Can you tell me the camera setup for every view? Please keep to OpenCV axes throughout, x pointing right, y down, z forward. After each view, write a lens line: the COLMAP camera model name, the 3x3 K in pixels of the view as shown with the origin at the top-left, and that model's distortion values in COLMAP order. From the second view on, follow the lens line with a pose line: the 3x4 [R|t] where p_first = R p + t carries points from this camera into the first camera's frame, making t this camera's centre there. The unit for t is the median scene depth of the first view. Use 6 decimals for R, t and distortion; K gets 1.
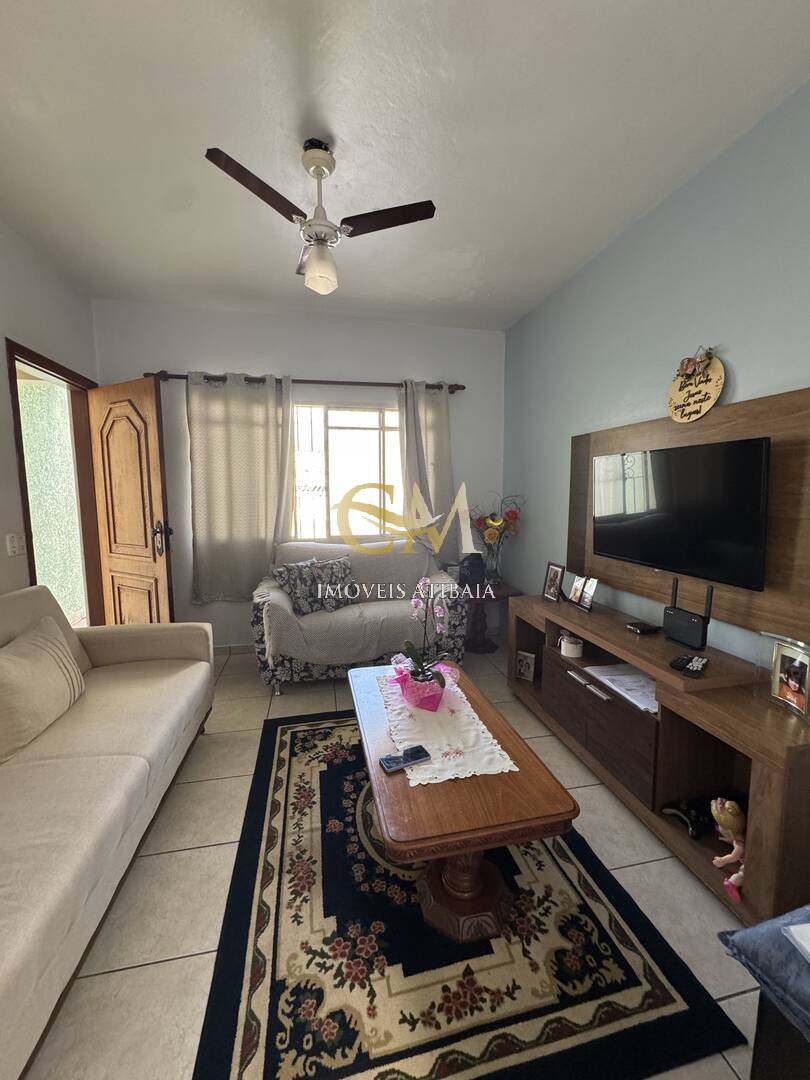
lens RADIAL K [[430.7, 0, 406.5], [0, 430.7, 538.1], [0, 0, 1]] dist [-0.002315, 0.000607]
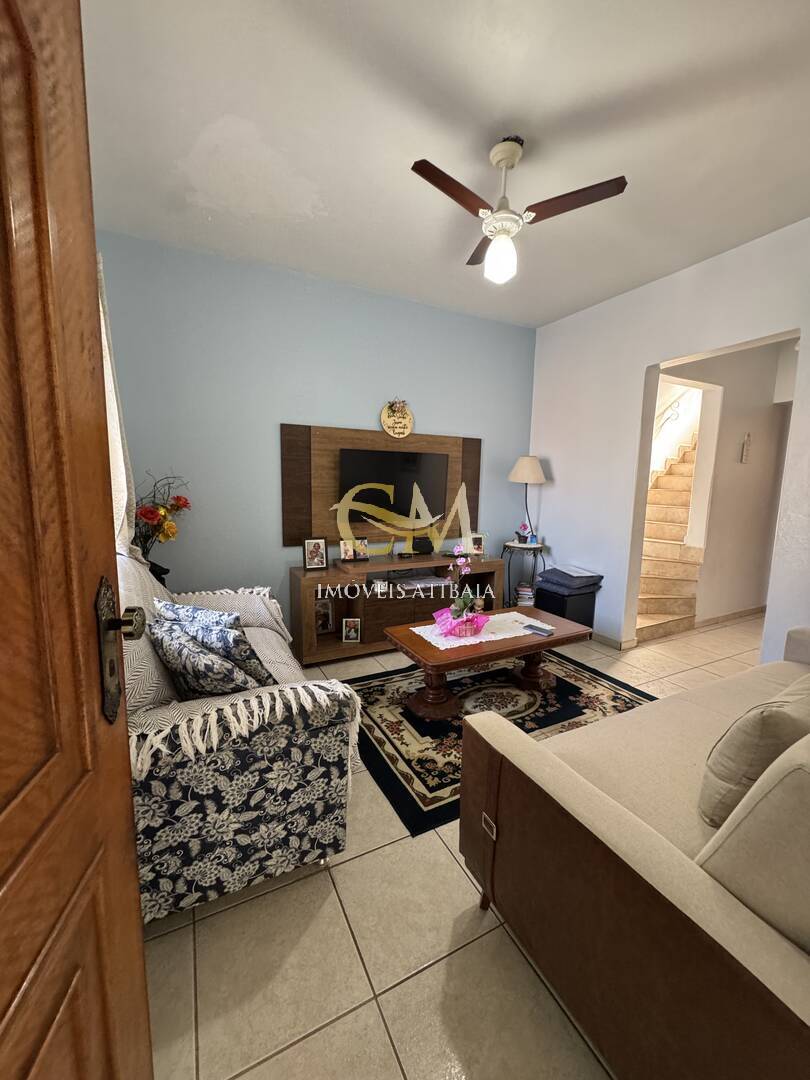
lens RADIAL K [[430.7, 0, 407.6], [0, 430.7, 537.0], [0, 0, 1]] dist [-0.002315, 0.000607]
pose [[-0.259473, -0.127104, 0.957350, -1.382098], [0.091905, 0.983553, 0.155492, -0.163293], [-0.961367, 0.128331, -0.243524, 1.753139]]
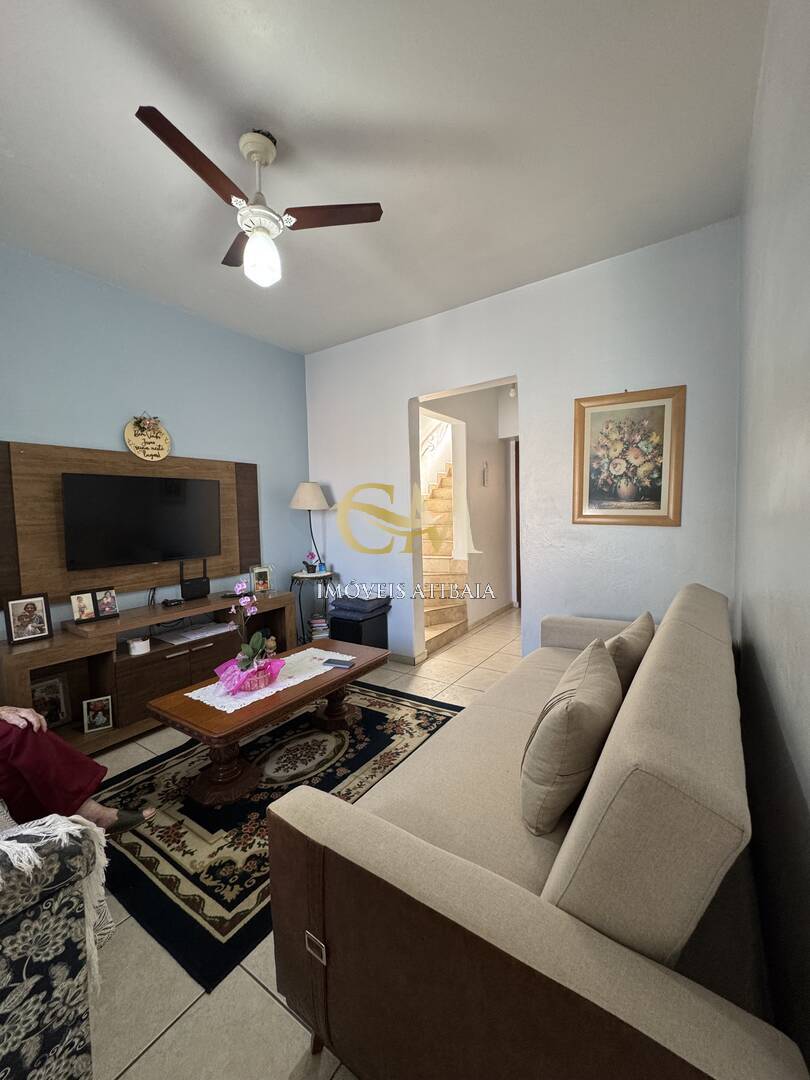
lens RADIAL K [[430.7, 0, 403.2], [0, 430.7, 539.2], [0, 0, 1]] dist [-0.002315, 0.000607]
pose [[-0.682949, -0.024655, 0.730050, -1.245513], [0.111764, 0.984136, 0.137790, -0.131740], [-0.721865, 0.175697, -0.669359, 1.700426]]
